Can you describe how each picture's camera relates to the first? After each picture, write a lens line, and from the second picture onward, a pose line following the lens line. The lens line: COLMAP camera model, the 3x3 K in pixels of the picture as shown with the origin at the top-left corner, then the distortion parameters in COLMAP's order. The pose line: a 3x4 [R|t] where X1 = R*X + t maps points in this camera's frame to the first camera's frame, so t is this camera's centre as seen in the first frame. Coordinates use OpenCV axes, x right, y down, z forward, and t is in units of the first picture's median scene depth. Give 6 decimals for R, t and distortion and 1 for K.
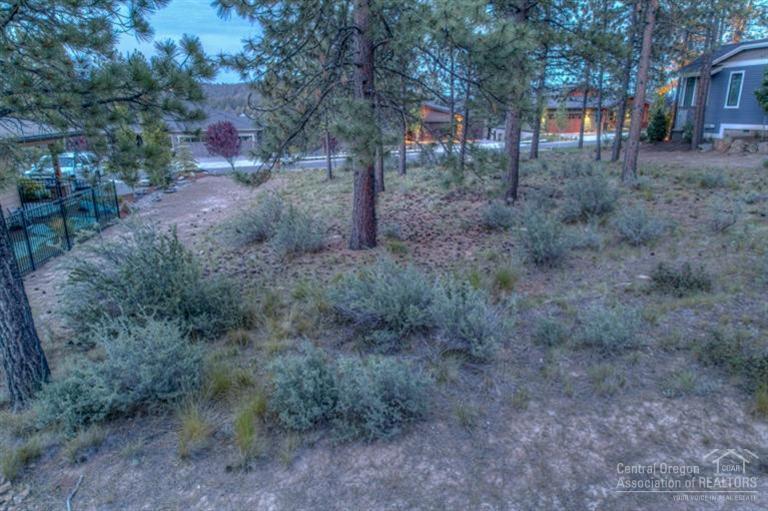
lens RADIAL K [[534.8, 0, 384.0], [0, 534.8, 255.5], [0, 0, 1]] dist [0.002542, 0.000484]
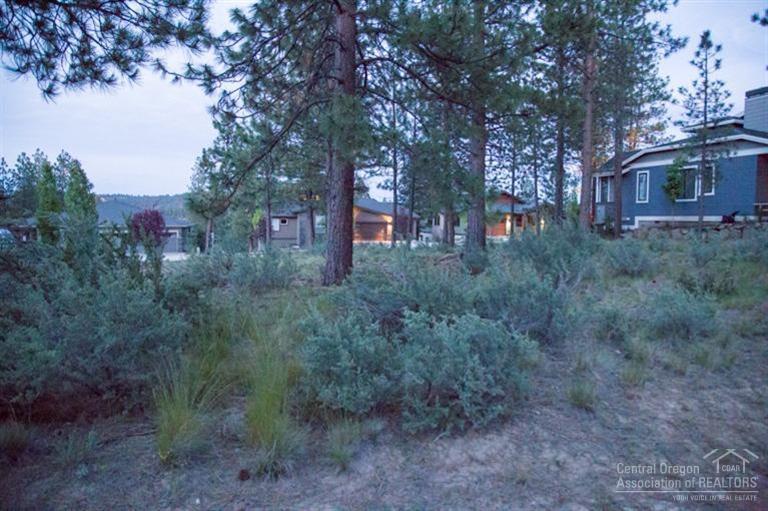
lens RADIAL K [[539.5, 0, 384.0], [0, 539.5, 255.5], [0, 0, 1]] dist [-0.134923, 0.079109]
pose [[0.988358, 0.012987, 0.151589, -0.220410], [0.019773, 0.976937, -0.212612, 0.276838], [-0.150854, 0.213134, 0.965307, 0.342668]]
